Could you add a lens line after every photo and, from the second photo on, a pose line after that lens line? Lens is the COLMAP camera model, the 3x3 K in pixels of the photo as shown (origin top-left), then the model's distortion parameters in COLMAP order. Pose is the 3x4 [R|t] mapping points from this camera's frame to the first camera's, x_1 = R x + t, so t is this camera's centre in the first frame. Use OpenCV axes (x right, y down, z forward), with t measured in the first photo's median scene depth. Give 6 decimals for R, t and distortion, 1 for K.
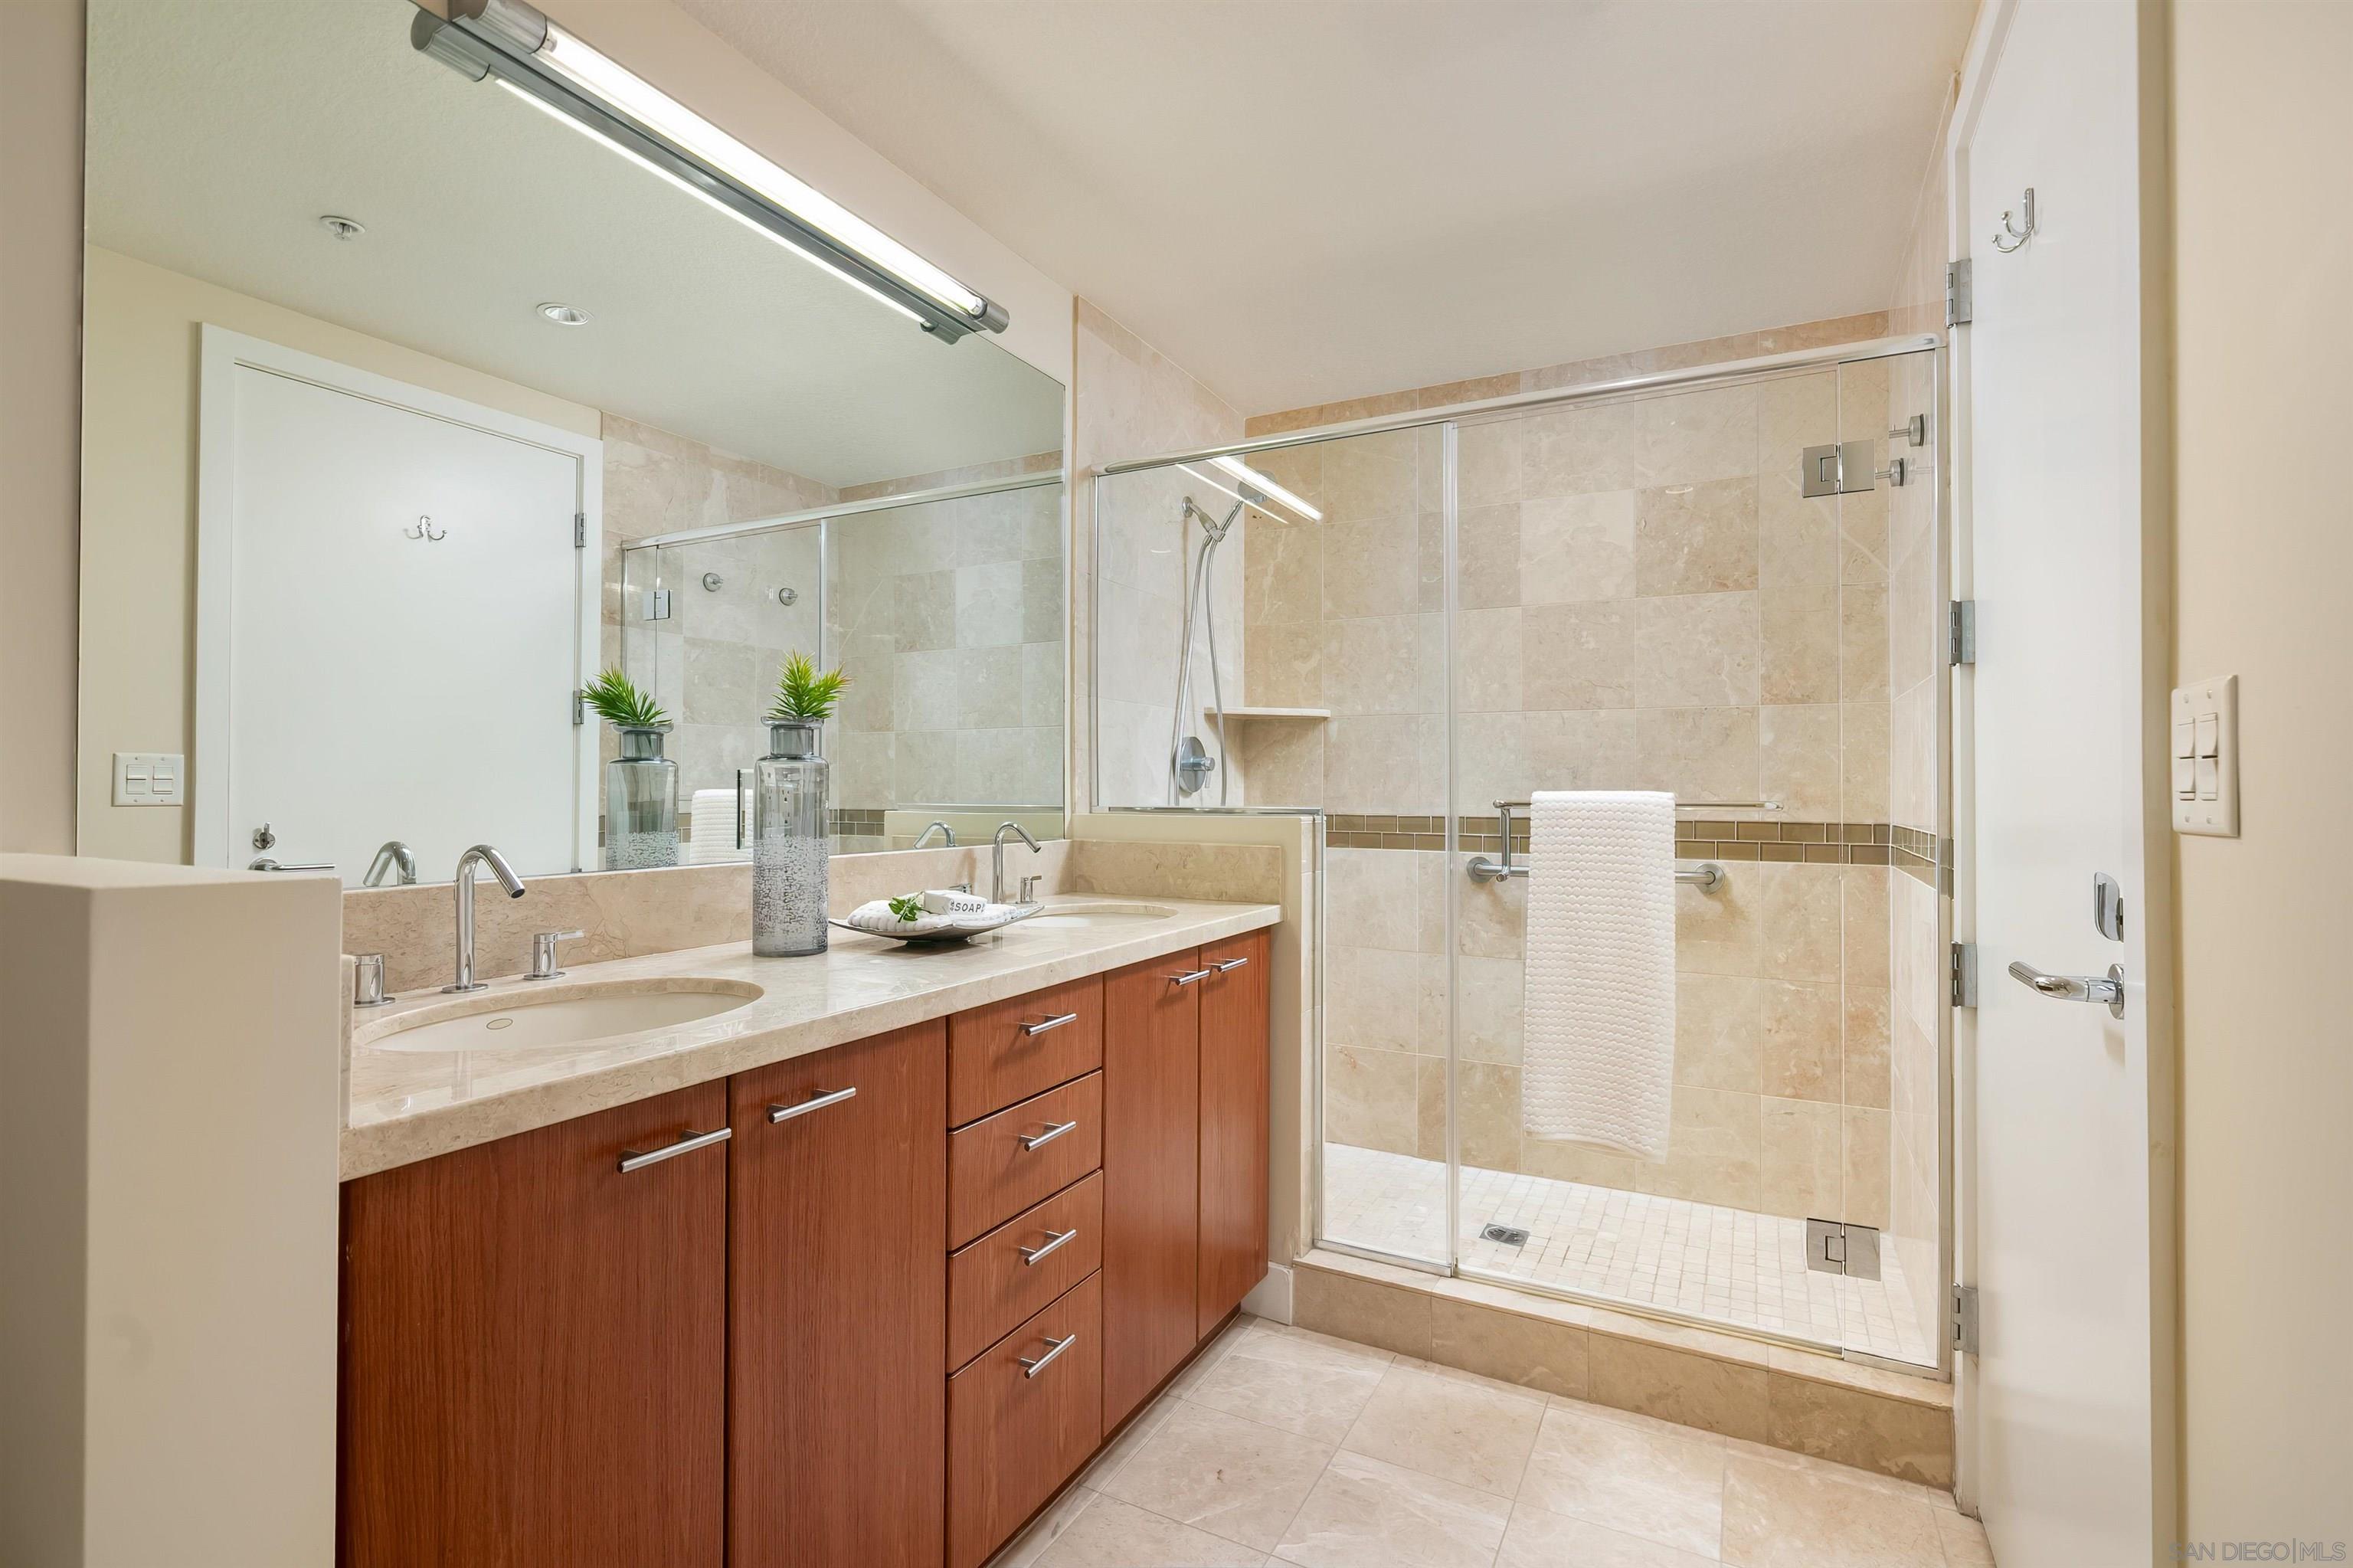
lens RADIAL K [[1091.4, 0, 1169.5], [0, 1091.4, 771.6], [0, 0, 1]] dist [0.015467, -0.001835]
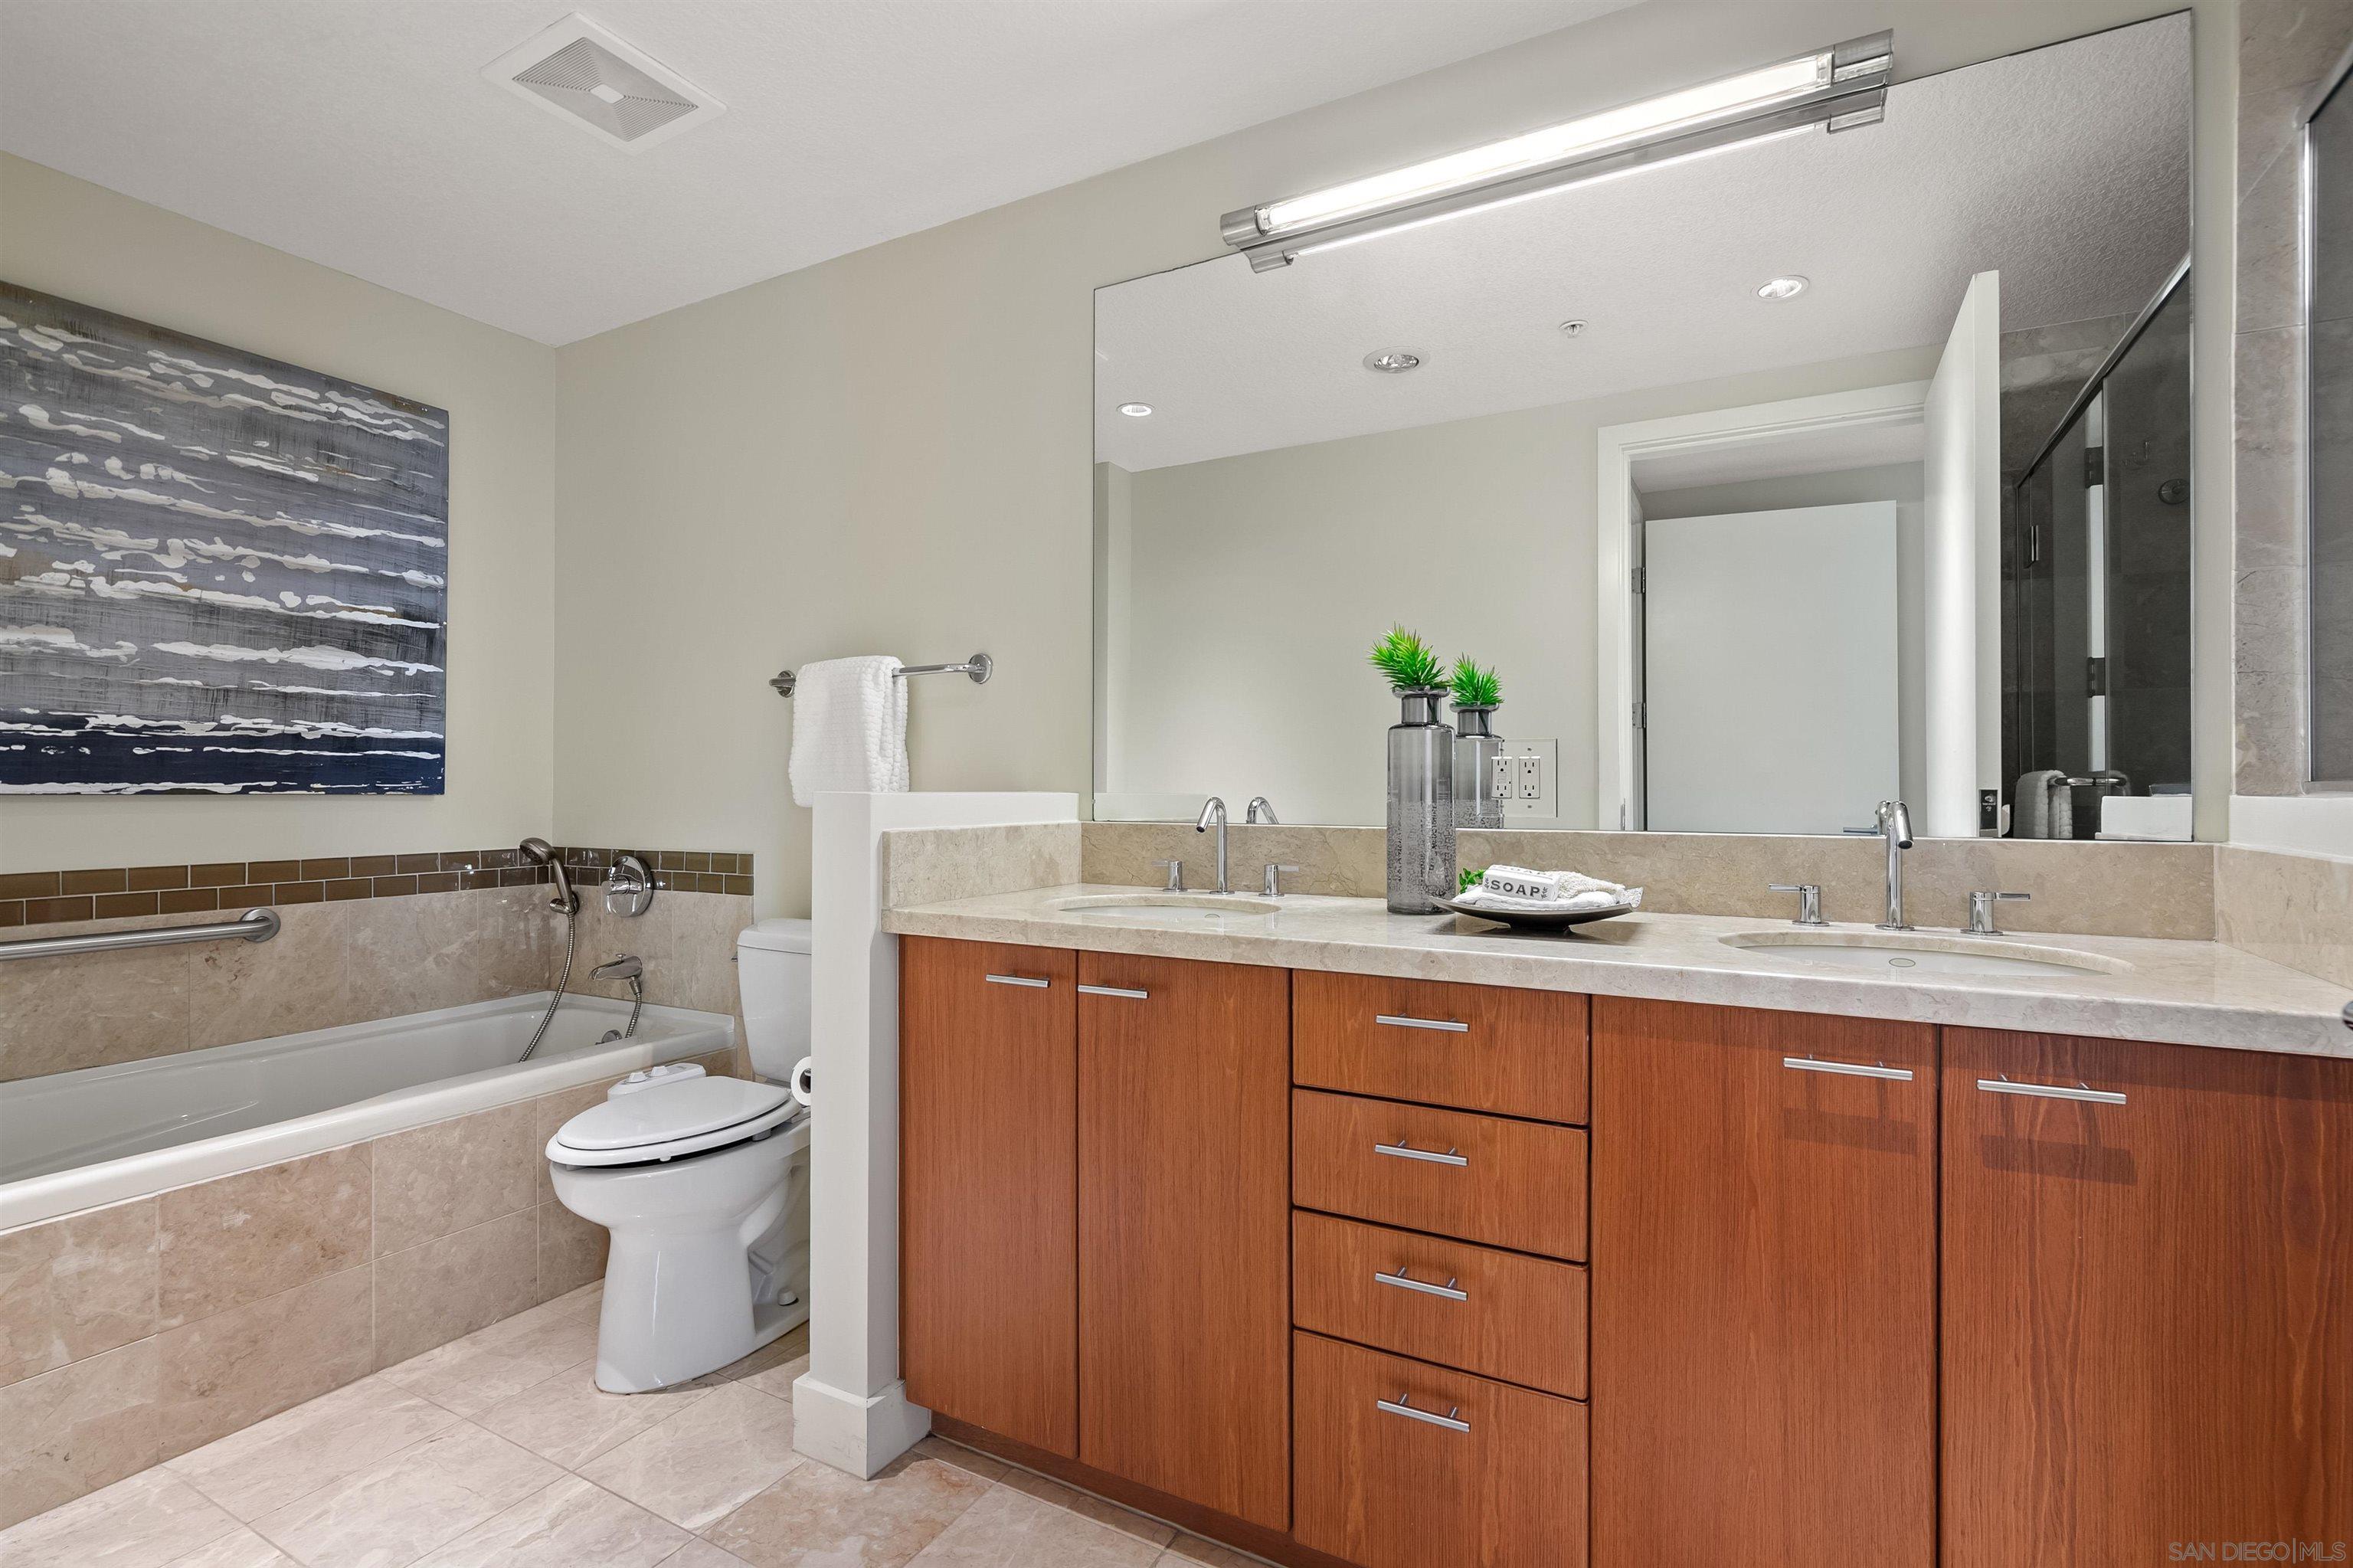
lens RADIAL K [[1091.4, 0, 1171.5], [0, 1091.4, 794.4], [0, 0, 1]] dist [0.015467, -0.001835]
pose [[-0.000722, 0.001987, -0.999998, 0.807703], [0.009228, 0.999955, 0.001980, 0.057869], [0.999957, -0.009227, -0.000740, 0.893118]]
